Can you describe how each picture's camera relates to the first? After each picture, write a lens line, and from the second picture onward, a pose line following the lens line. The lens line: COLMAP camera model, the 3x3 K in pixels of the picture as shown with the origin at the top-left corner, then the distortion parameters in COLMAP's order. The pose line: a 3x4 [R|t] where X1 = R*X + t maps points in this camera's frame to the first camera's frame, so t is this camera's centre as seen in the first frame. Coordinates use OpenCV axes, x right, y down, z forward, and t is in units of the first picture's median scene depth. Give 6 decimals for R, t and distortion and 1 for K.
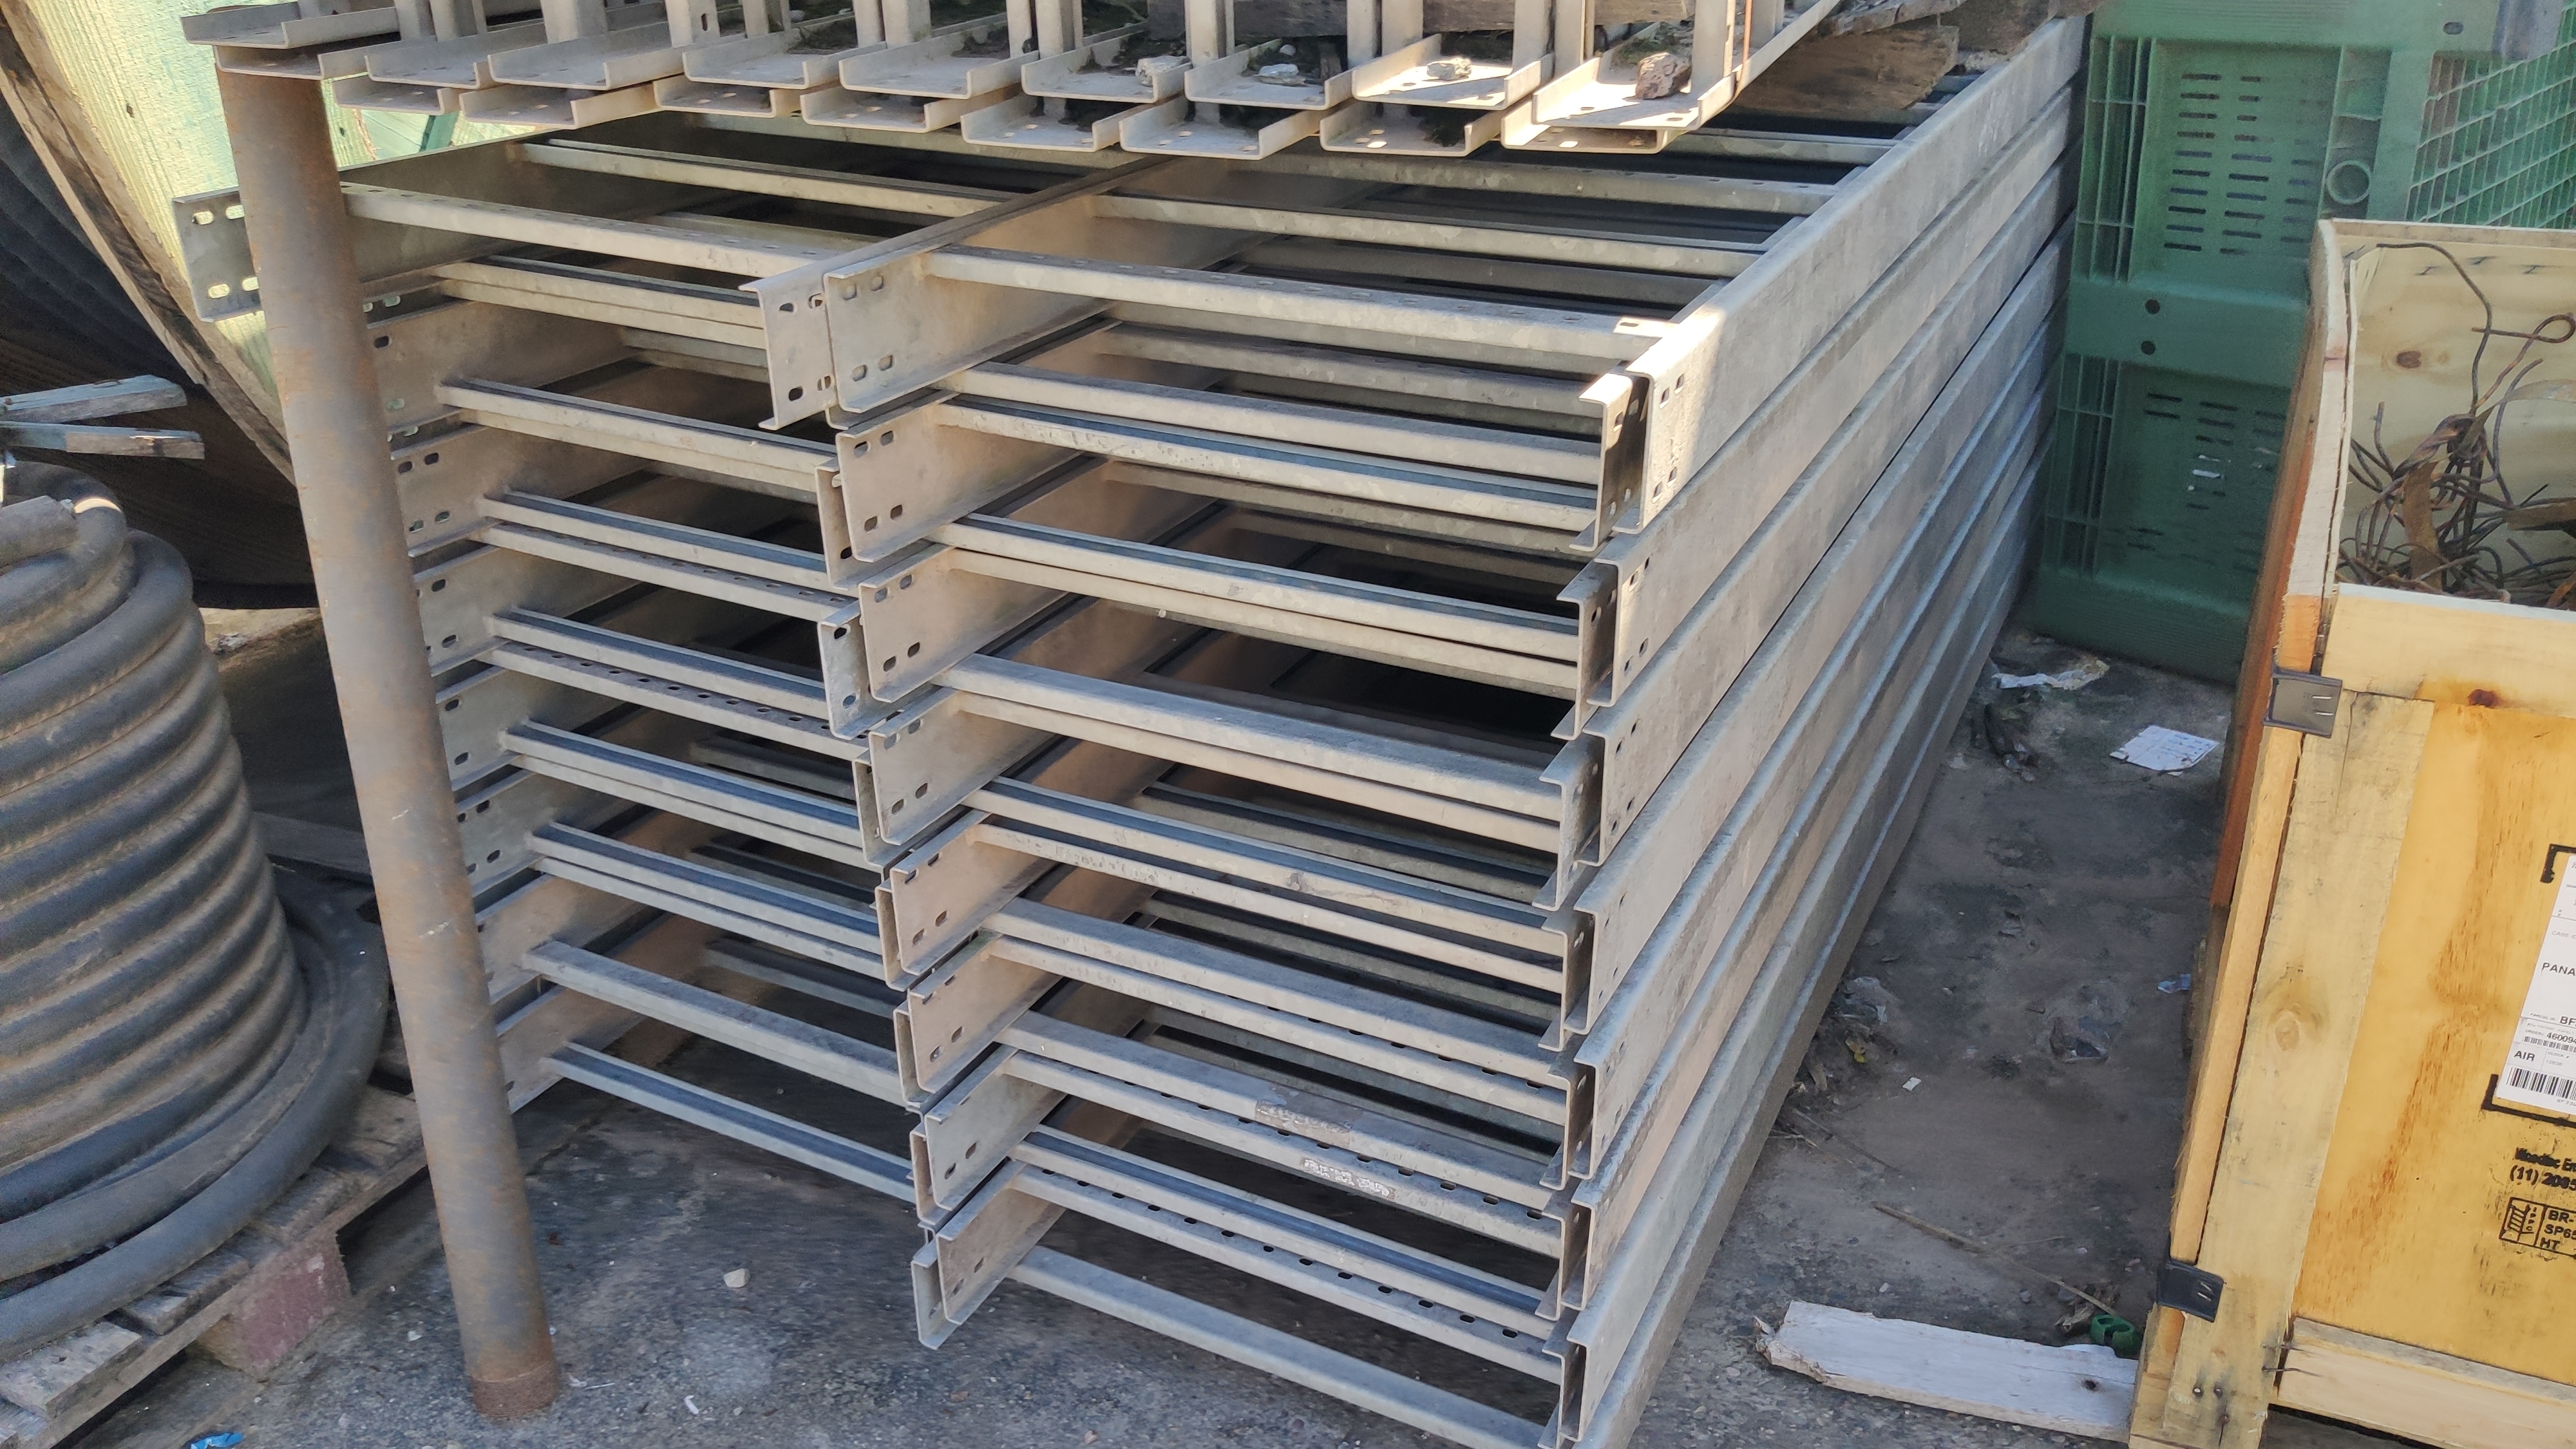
lens RADIAL K [[1963.0, 0, 1342.3], [0, 1963.0, 768.7], [0, 0, 1]] dist [0.043448, -0.087903]
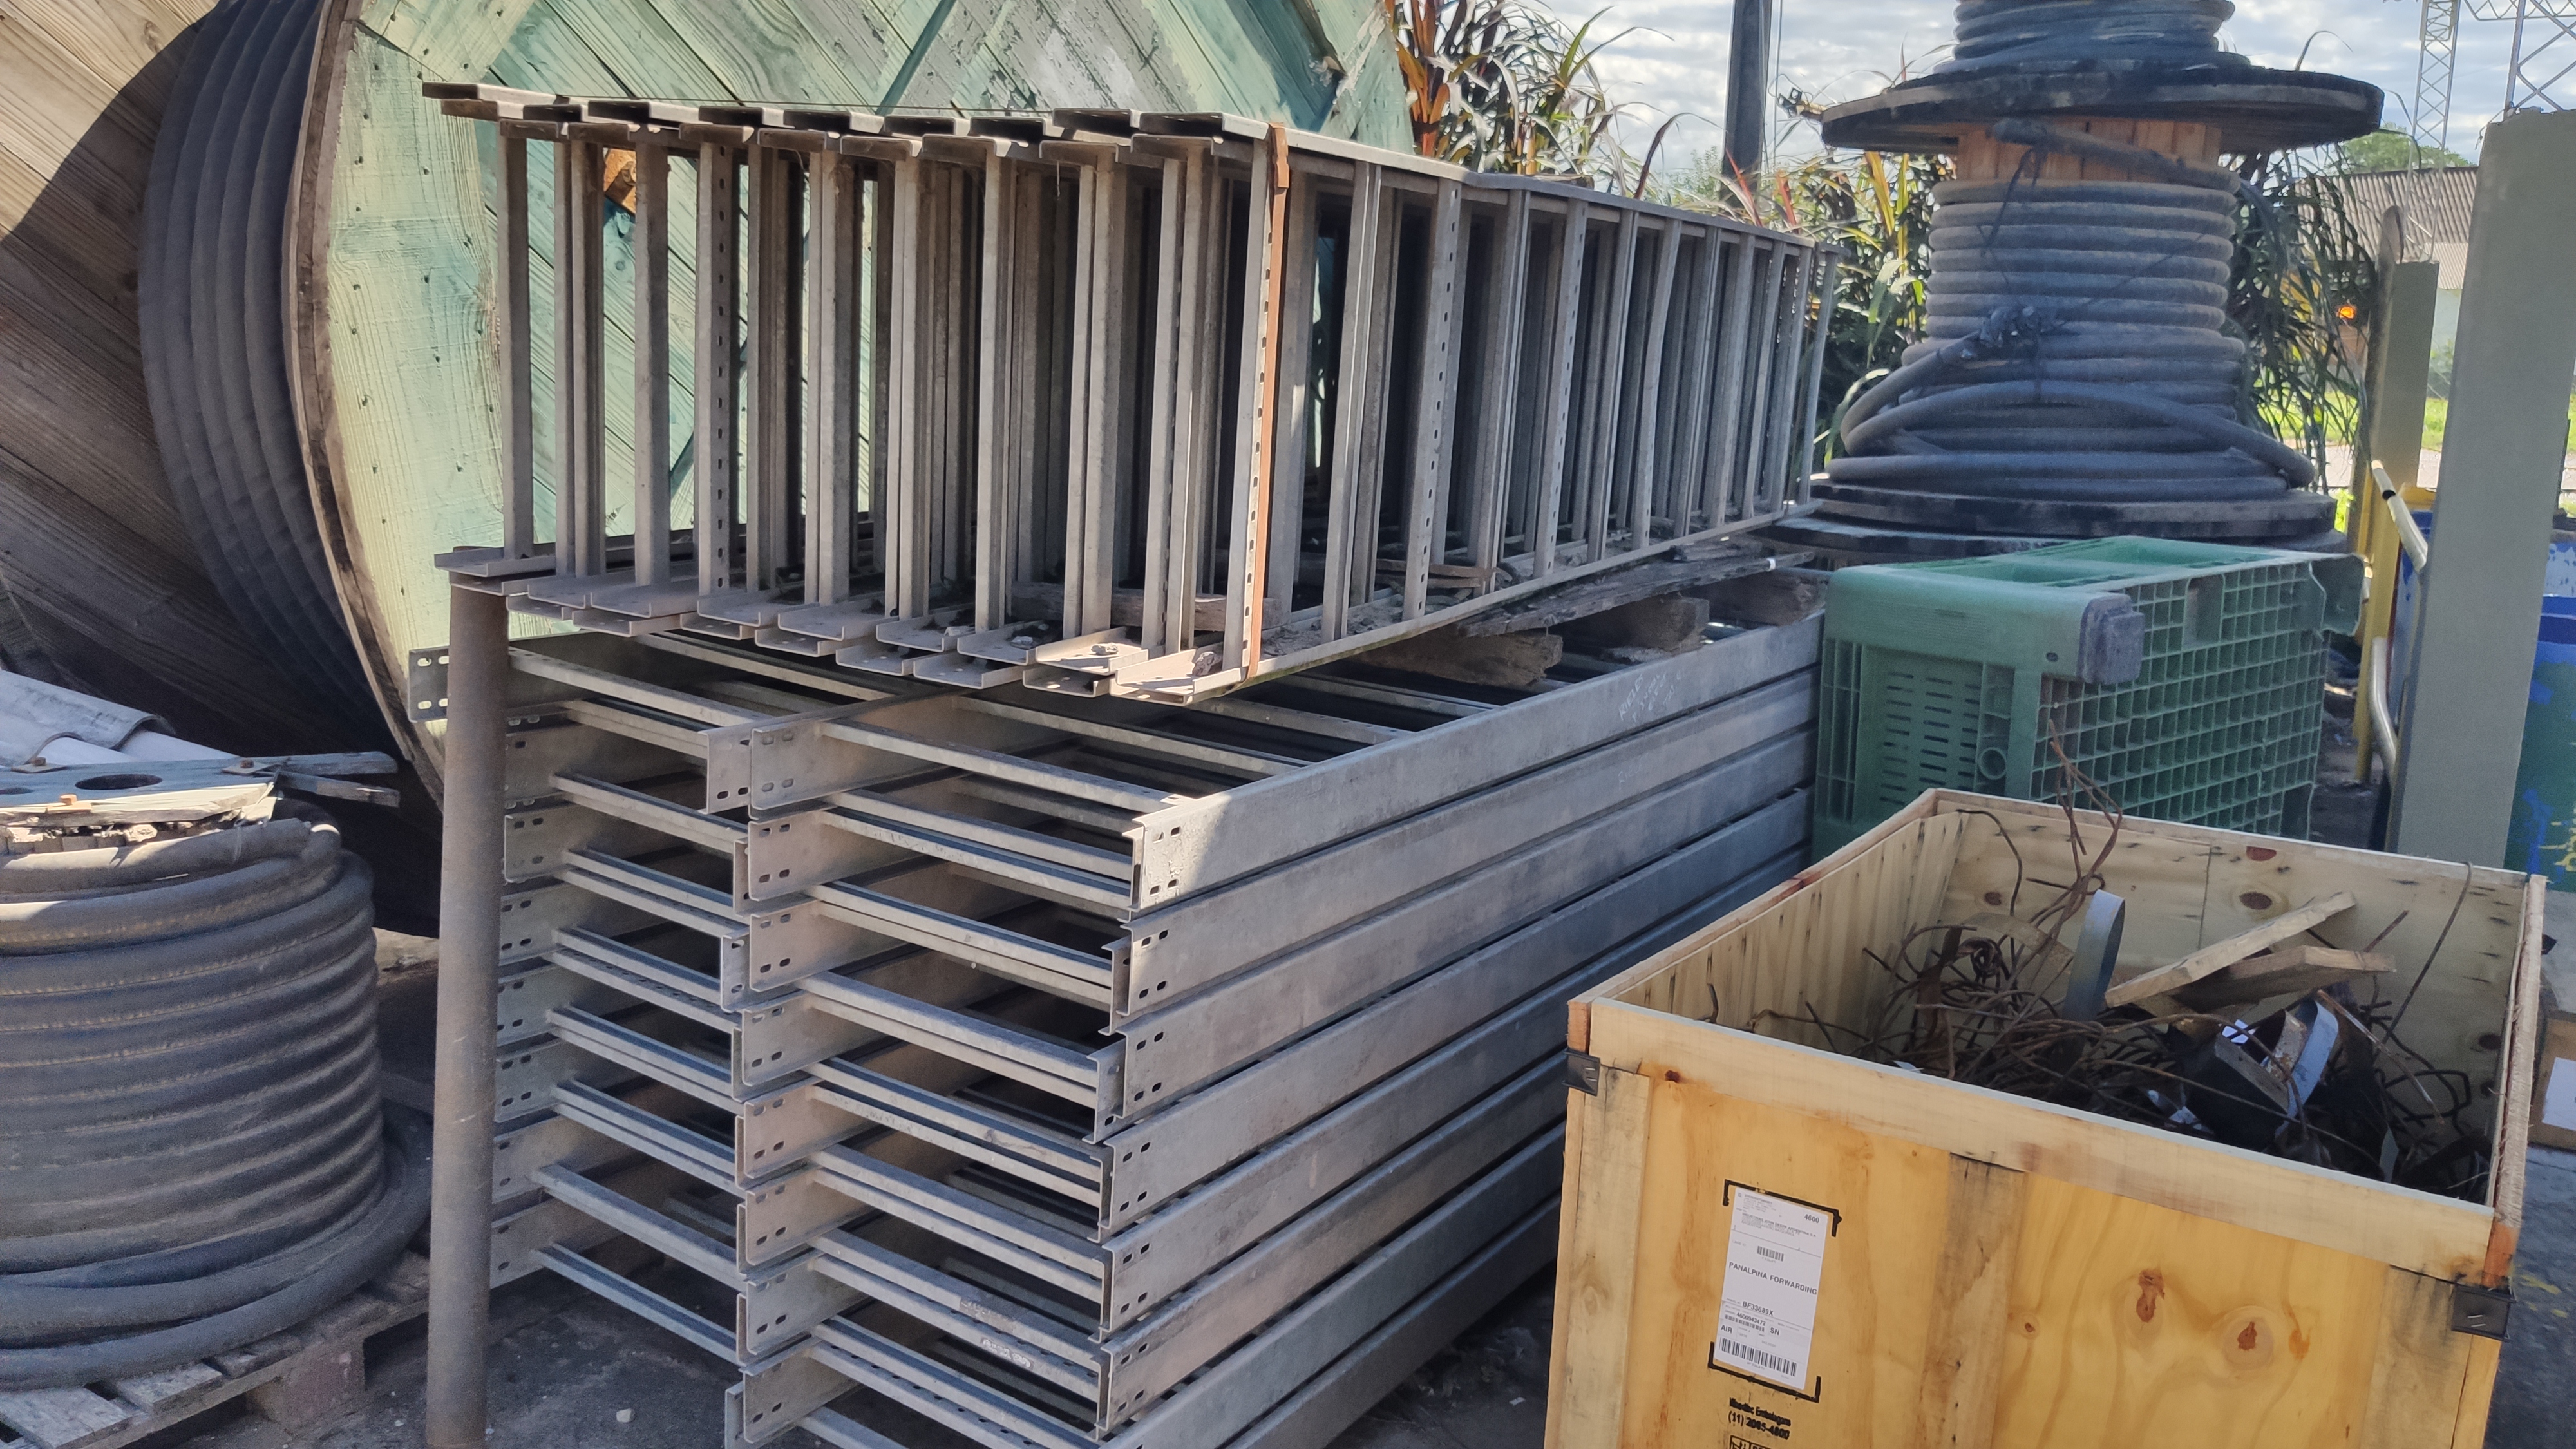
lens RADIAL K [[1963.0, 0, 1270.6], [0, 1963.0, 748.4], [0, 0, 1]] dist [0.043448, -0.087903]
pose [[0.987507, 0.090422, -0.129048, 0.315930], [-0.119442, 0.963710, -0.238738, 0.092488], [0.102778, 0.251170, 0.962471, -0.462625]]
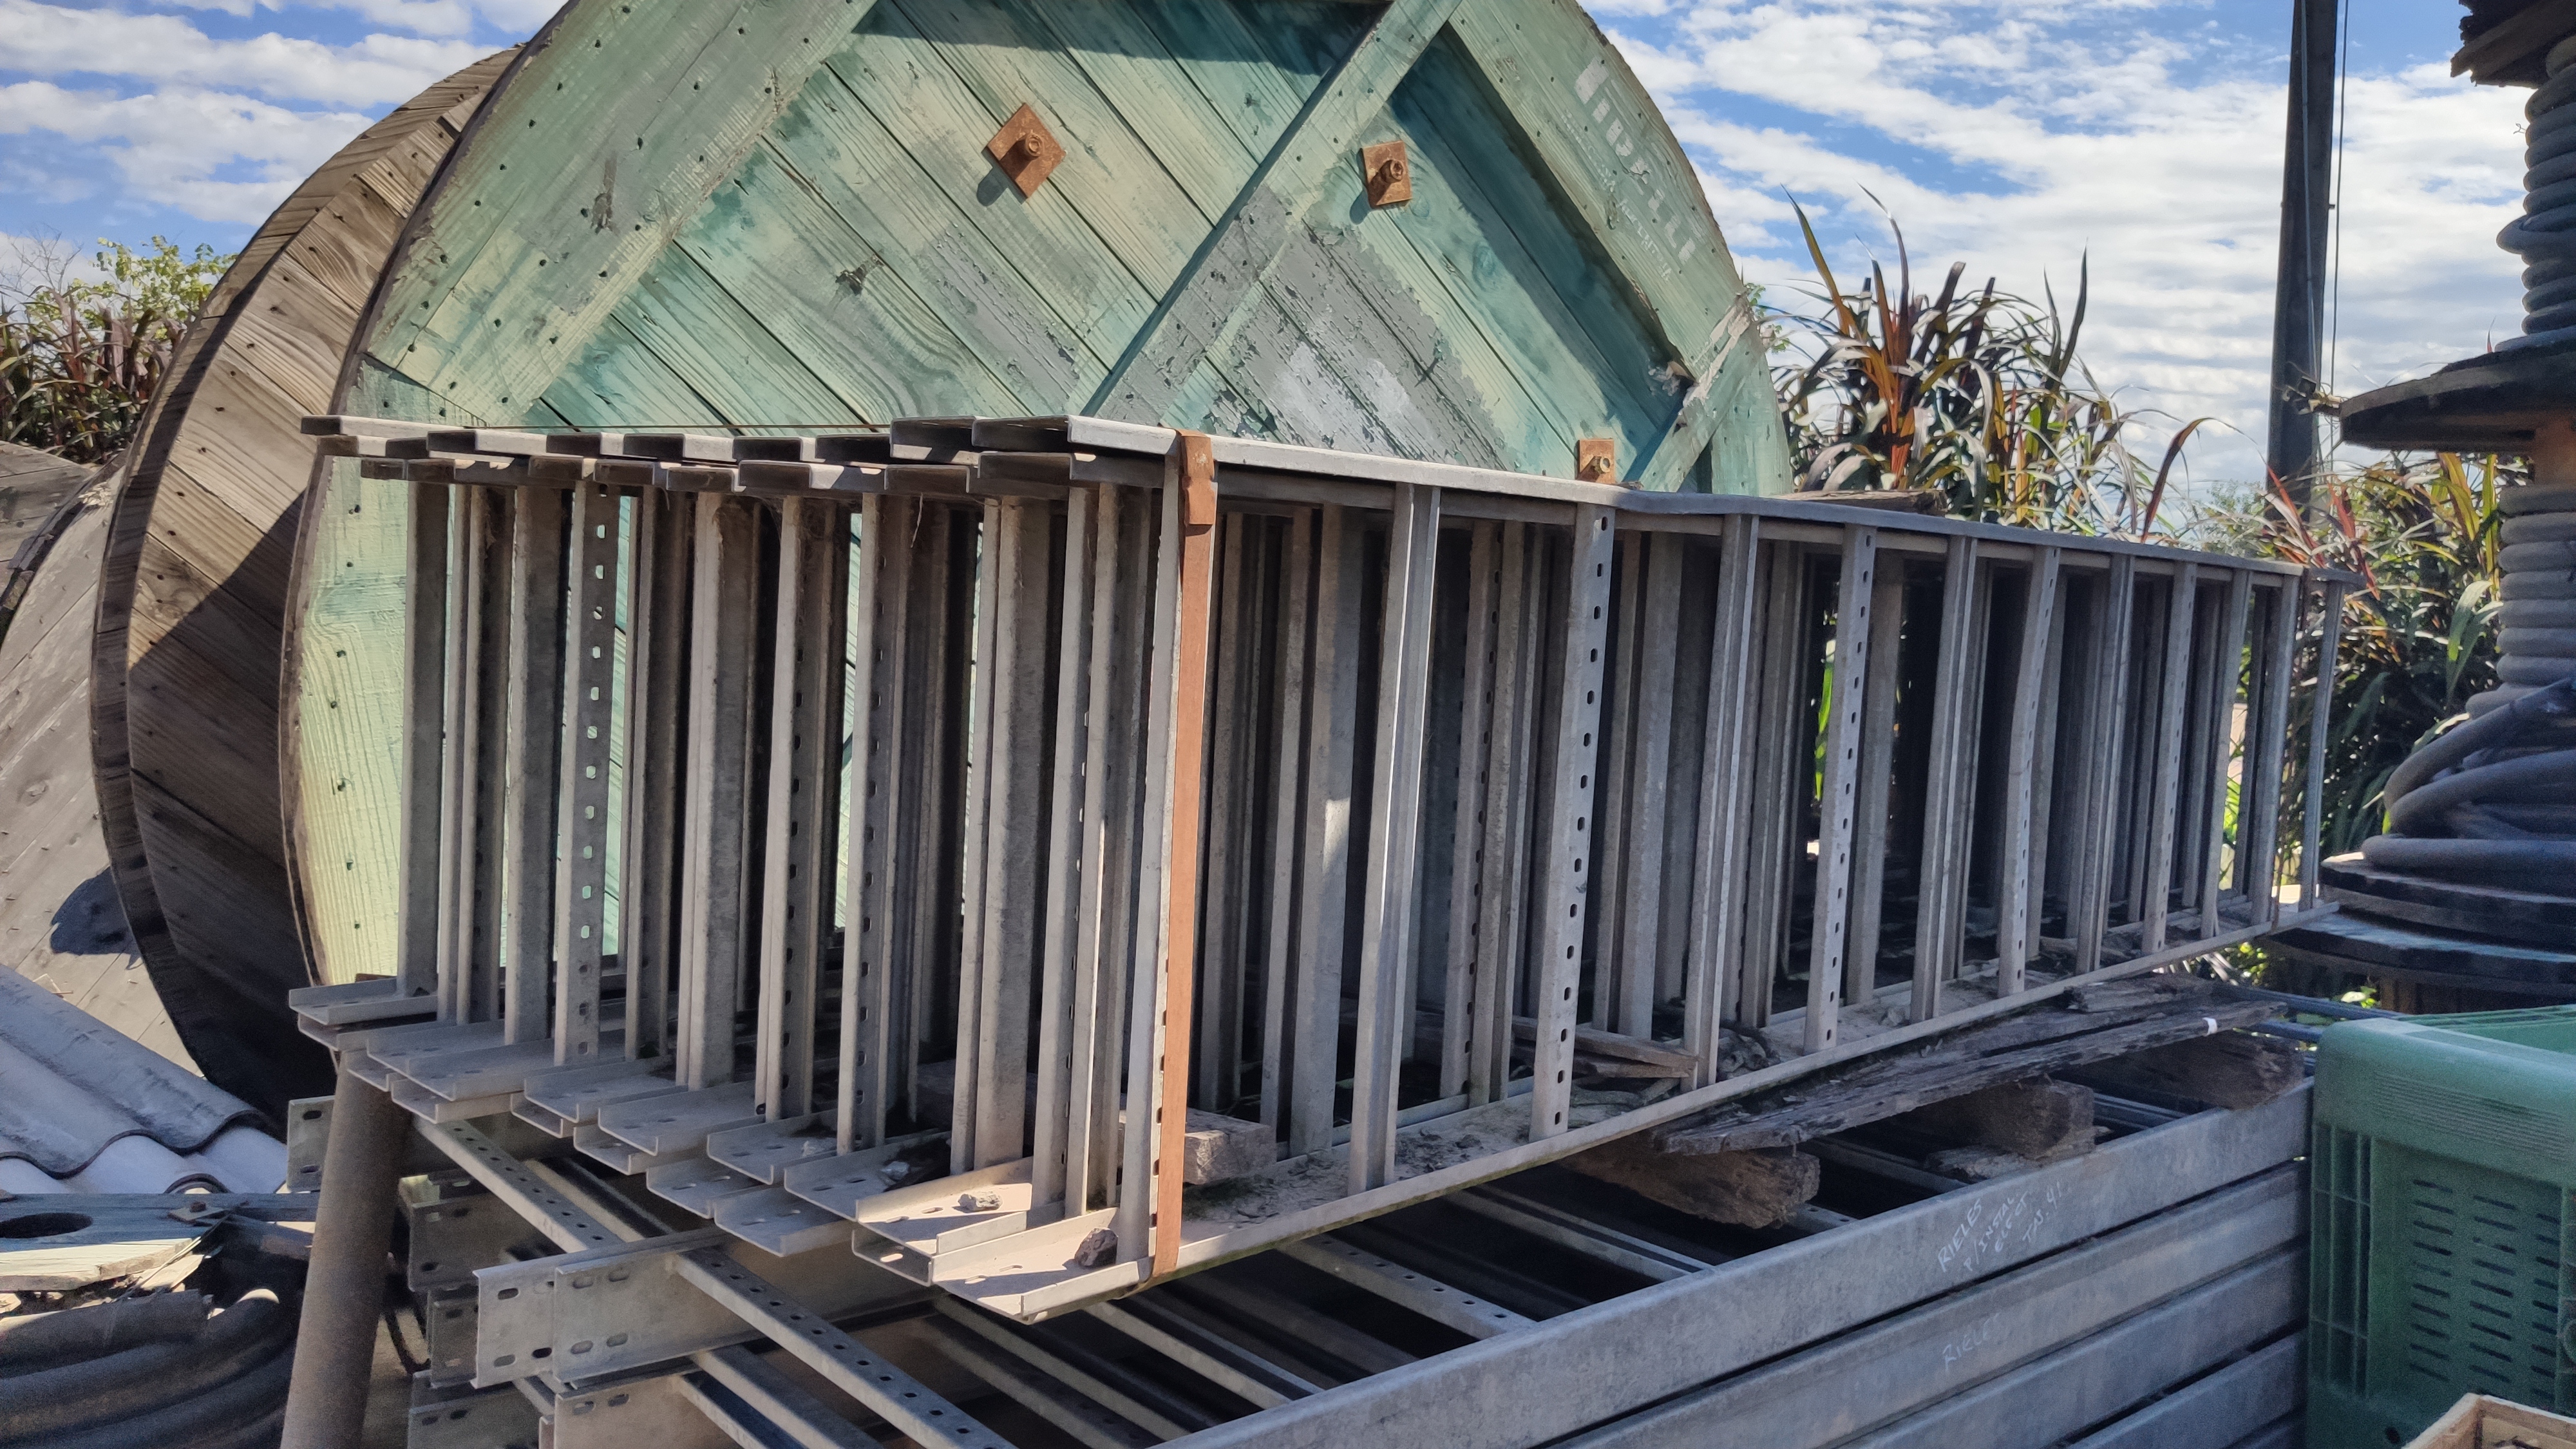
lens RADIAL K [[1963.0, 0, 1273.1], [0, 1963.0, 742.1], [0, 0, 1]] dist [0.043448, -0.087903]
pose [[0.914891, 0.078020, -0.396090, 0.471190], [-0.226795, 0.911015, -0.344406, -0.174681], [0.333973, 0.404925, 0.851174, -0.025543]]
